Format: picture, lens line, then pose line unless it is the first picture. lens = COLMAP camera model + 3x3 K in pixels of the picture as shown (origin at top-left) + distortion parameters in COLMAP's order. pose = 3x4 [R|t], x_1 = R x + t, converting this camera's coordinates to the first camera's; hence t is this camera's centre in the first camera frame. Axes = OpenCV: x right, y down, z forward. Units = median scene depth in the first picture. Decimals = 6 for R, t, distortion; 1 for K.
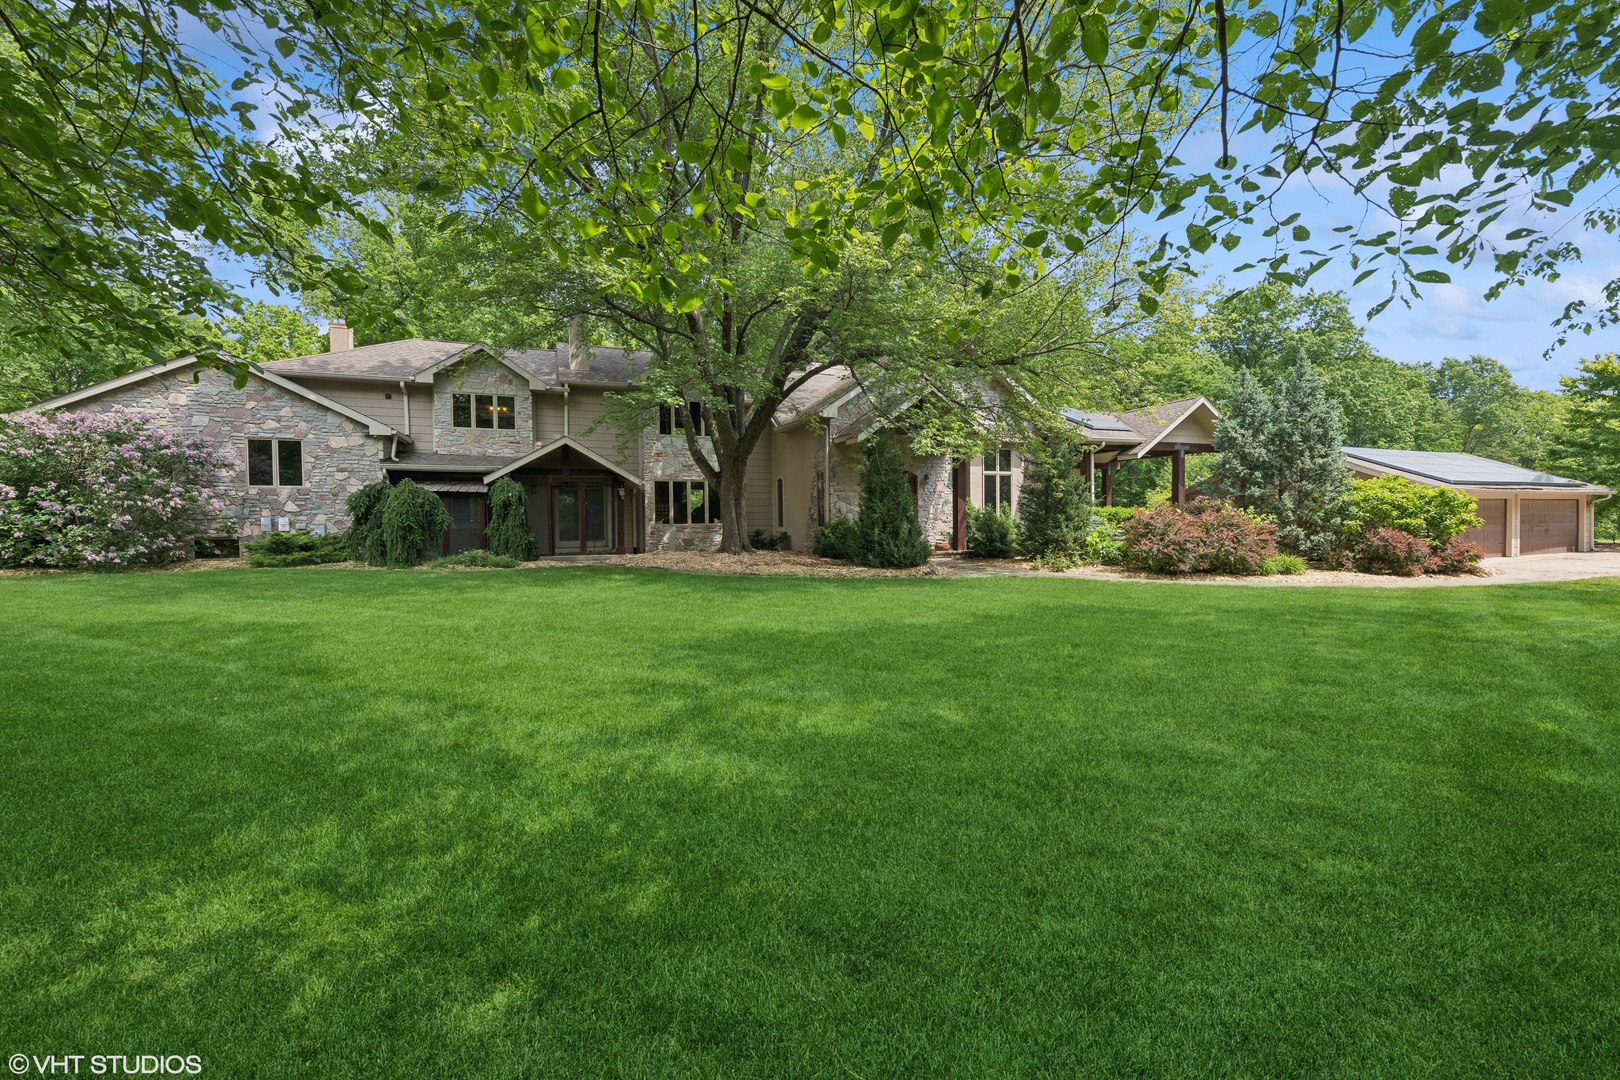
lens RADIAL K [[657.0, 0, 803.2], [0, 657.0, 526.0], [0, 0, 1]] dist [-0.001466, 0.000181]
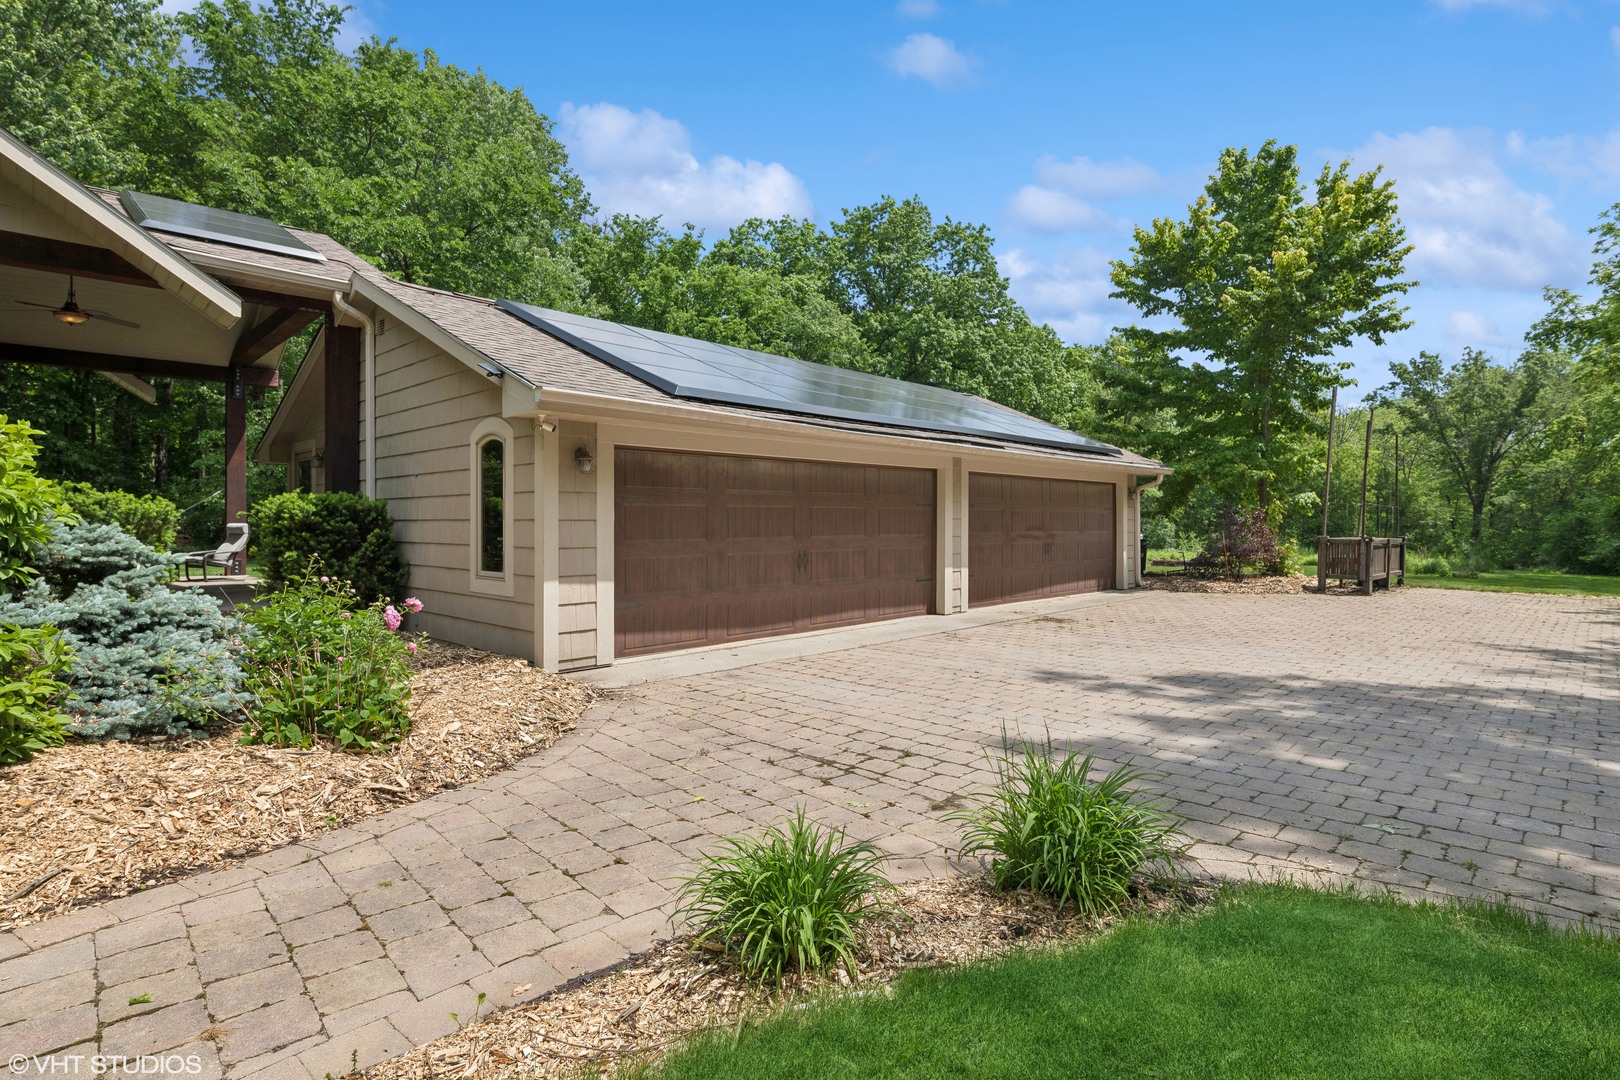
lens RADIAL K [[858.5, 0, 809.9], [0, 858.5, 533.0], [0, 0, 1]] dist [0.000436, 0.000016]
pose [[0.918120, -0.003190, 0.396289, 0.696414], [0.003512, 0.999994, -0.000088, -0.002676], [-0.396286, 0.001472, 0.918126, 0.480777]]
